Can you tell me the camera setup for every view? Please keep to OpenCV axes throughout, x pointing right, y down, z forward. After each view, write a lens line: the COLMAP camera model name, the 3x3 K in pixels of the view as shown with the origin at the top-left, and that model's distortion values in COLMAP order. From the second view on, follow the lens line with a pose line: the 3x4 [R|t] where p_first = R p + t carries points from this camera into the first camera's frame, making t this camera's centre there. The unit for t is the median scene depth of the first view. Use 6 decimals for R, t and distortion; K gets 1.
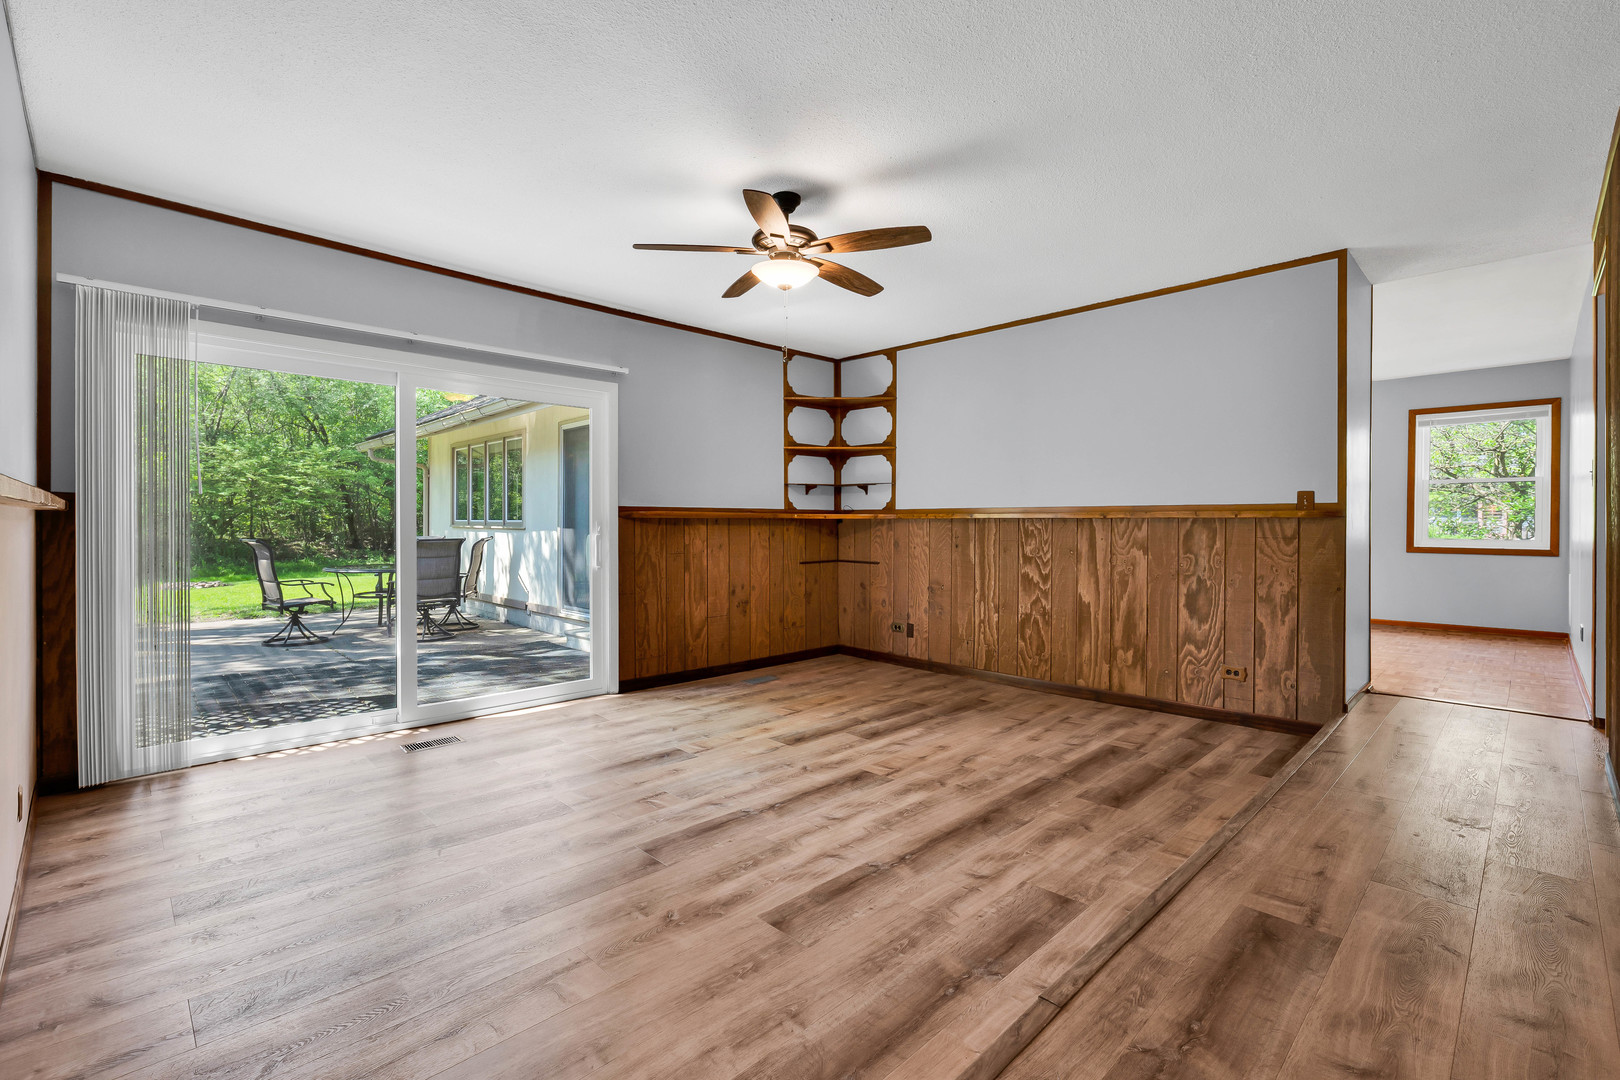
lens RADIAL K [[722.8, 0, 807.1], [0, 722.8, 532.6], [0, 0, 1]] dist [-0.000006, -0.000894]
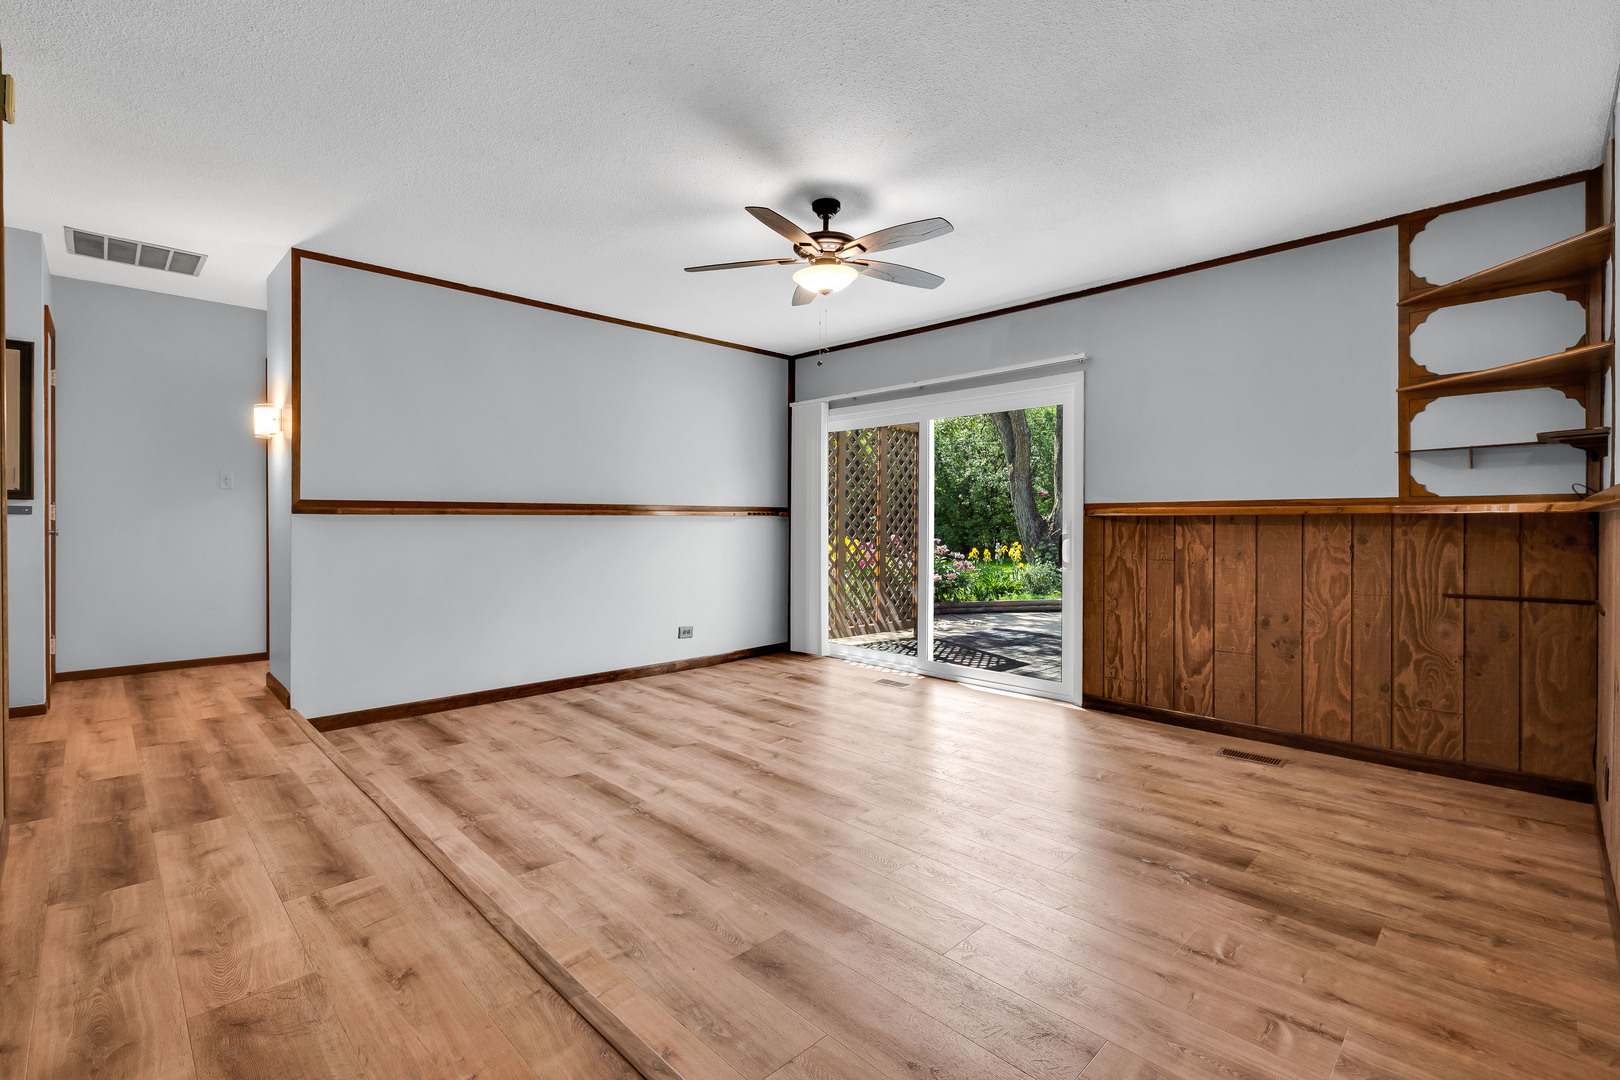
lens RADIAL K [[722.8, 0, 801.6], [0, 722.8, 527.9], [0, 0, 1]] dist [-0.000006, -0.000894]
pose [[-0.006889, 0.007145, -0.999951, 1.081188], [-0.013610, 0.999881, 0.007239, -0.011997], [0.999884, 0.013659, -0.006791, 1.058915]]
